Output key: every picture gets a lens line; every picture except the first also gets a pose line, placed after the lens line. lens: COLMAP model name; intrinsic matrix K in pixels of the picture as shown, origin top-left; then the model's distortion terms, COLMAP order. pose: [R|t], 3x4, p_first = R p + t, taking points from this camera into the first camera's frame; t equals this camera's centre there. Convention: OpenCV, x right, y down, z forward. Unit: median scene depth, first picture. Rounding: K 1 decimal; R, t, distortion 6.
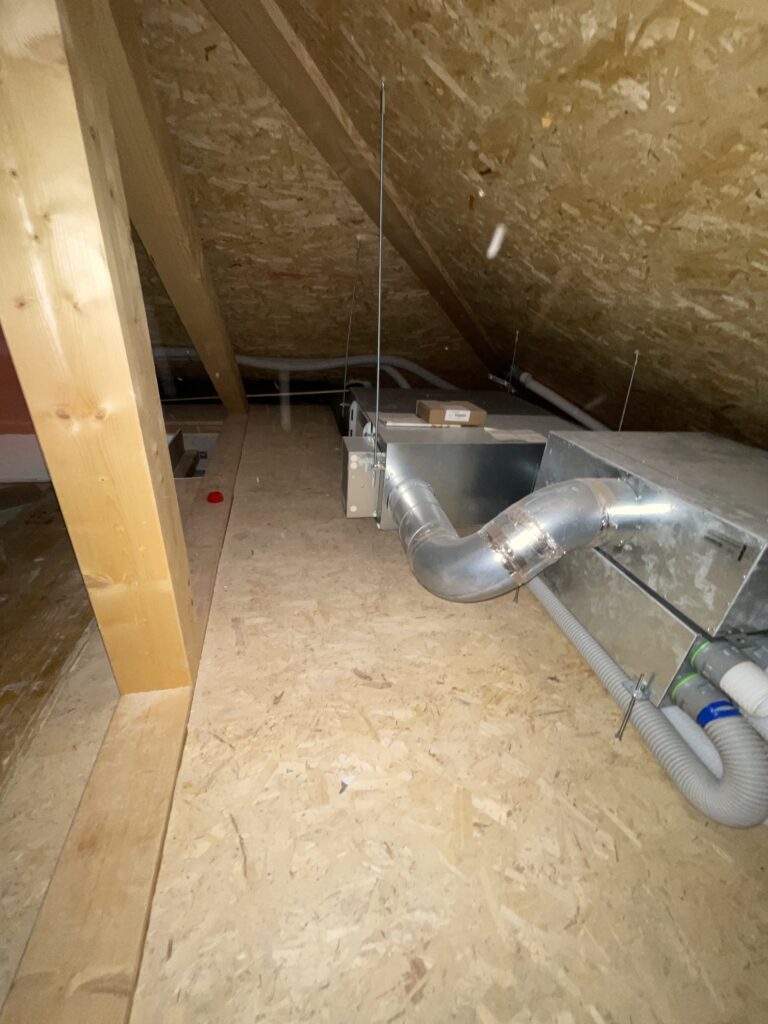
lens RADIAL K [[415.3, 0, 381.3], [0, 415.3, 507.9], [0, 0, 1]] dist [0.001650, 0.000249]
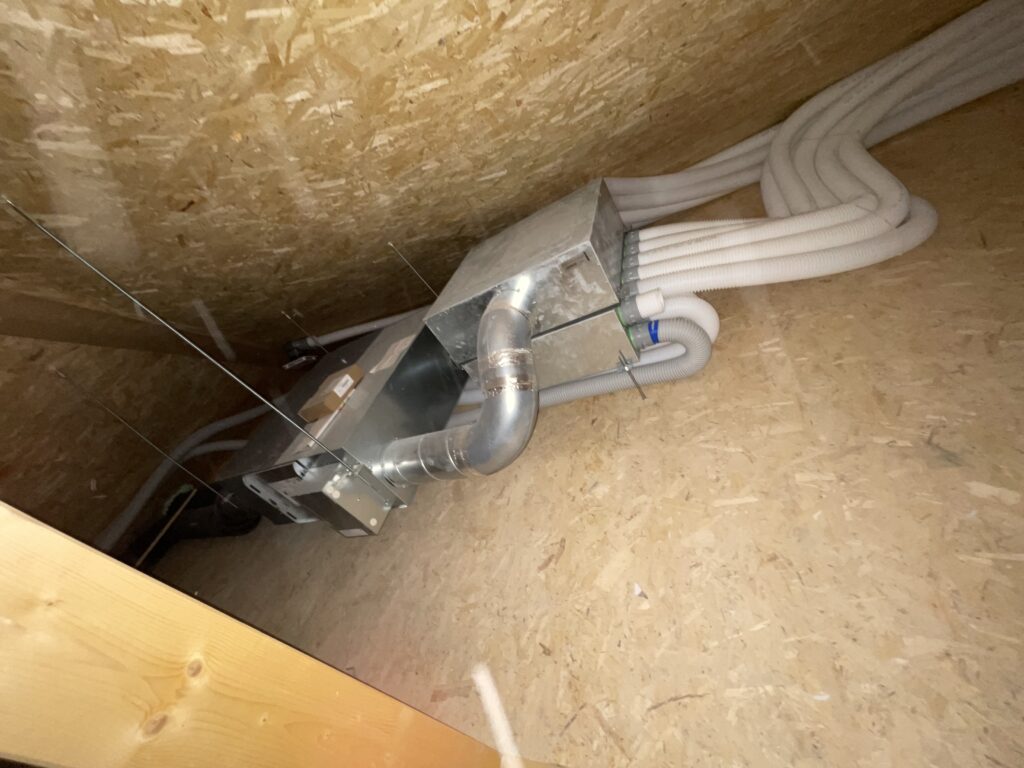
lens RADIAL K [[415.3, 0, 508.7], [0, 415.3, 386.2], [0, 0, 1]] dist [0.001650, 0.000249]
pose [[0.366430, -0.752227, 0.547617, -0.369962], [0.826553, 0.533420, 0.179649, -0.119702], [-0.427246, 0.386806, 0.817216, 0.011068]]
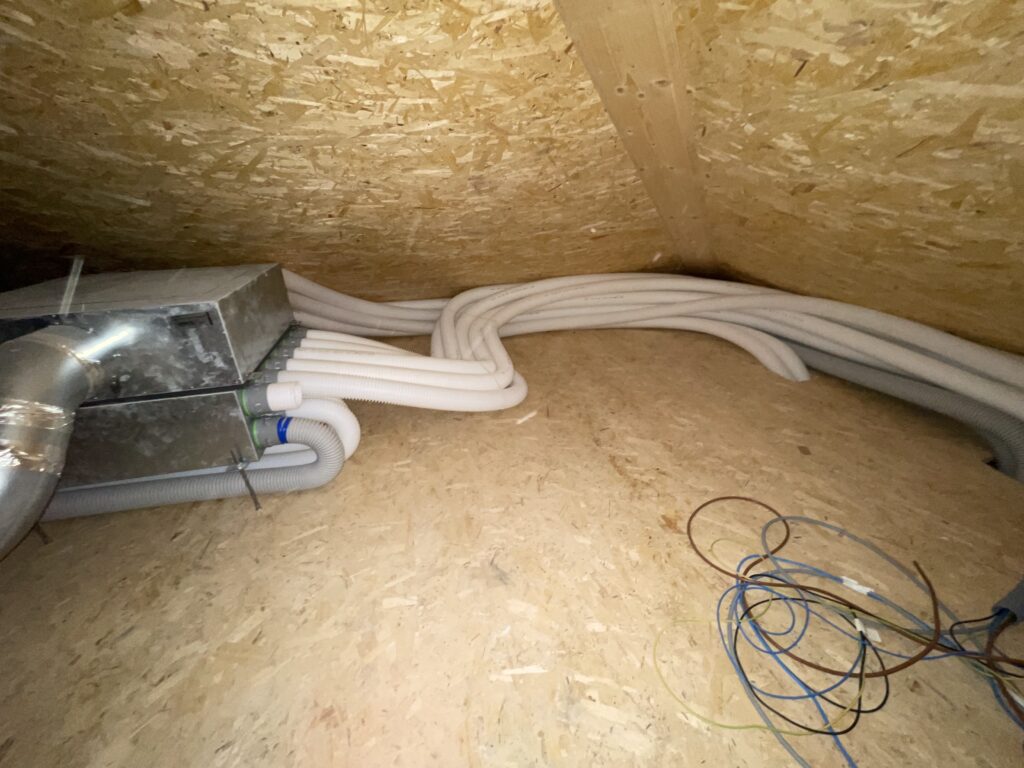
lens RADIAL K [[415.3, 0, 508.7], [0, 415.3, 386.4], [0, 0, 1]] dist [0.001650, 0.000249]
pose [[-0.009905, -0.493850, 0.869491, -0.301379], [0.472300, 0.764119, 0.439381, 0.107426], [-0.881382, 0.415012, 0.225677, -0.037489]]
